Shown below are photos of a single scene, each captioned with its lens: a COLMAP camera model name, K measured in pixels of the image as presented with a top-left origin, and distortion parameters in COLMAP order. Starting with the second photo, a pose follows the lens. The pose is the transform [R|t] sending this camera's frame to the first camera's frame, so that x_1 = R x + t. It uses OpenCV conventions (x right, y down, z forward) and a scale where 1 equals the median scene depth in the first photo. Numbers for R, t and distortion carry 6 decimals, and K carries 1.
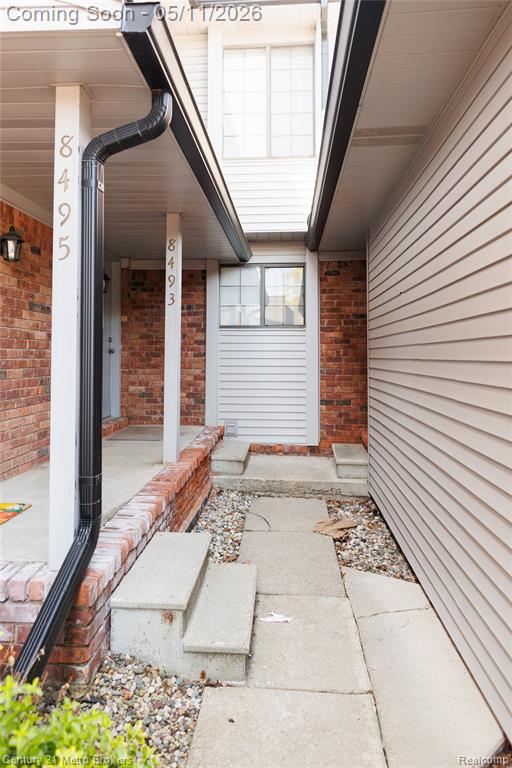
lens RADIAL K [[521.6, 0, 255.3], [0, 521.6, 382.4], [0, 0, 1]] dist [0.012259, -0.009615]
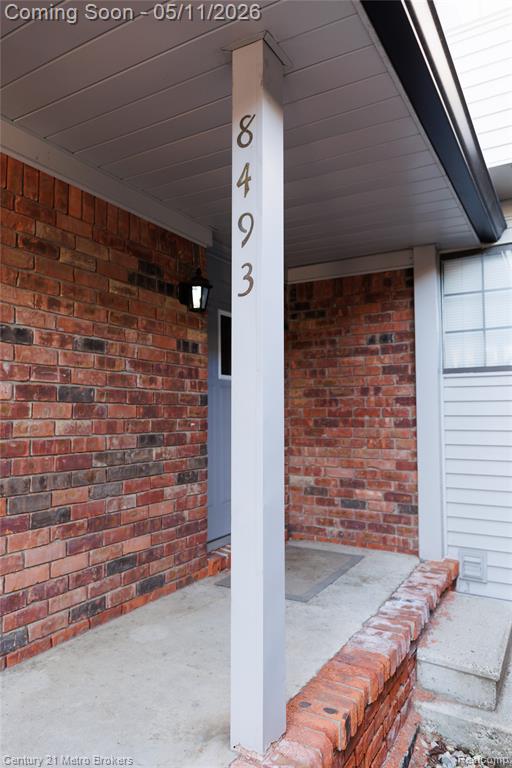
lens RADIAL K [[521.6, 0, 257.8], [0, 521.6, 386.2], [0, 0, 1]] dist [0.012259, -0.009615]
pose [[0.891284, -0.031358, -0.452361, 0.003644], [-0.018584, 0.994242, -0.105537, -0.031417], [0.453065, 0.102470, 0.885569, 0.445968]]
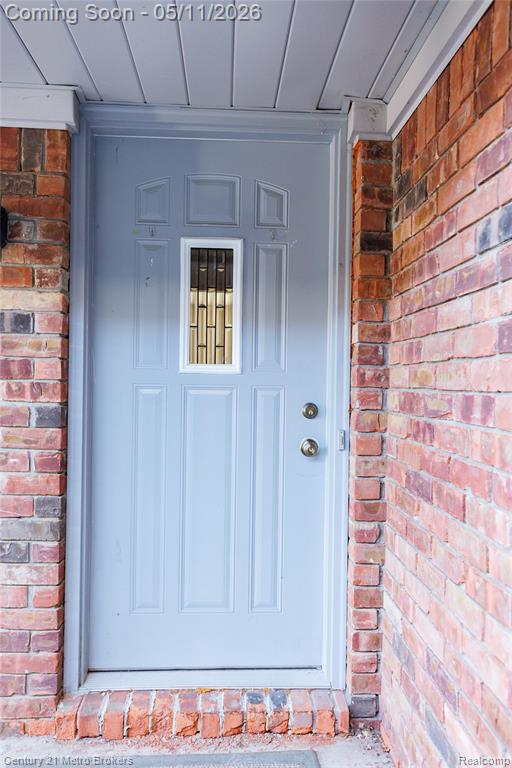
lens RADIAL K [[521.6, 0, 254.0], [0, 521.6, 382.9], [0, 0, 1]] dist [0.012259, -0.009615]
pose [[0.110832, 0.008899, -0.993799, 0.012916], [-0.073214, 0.997316, 0.000765, -0.092133], [0.991139, 0.072675, 0.111187, 0.912713]]
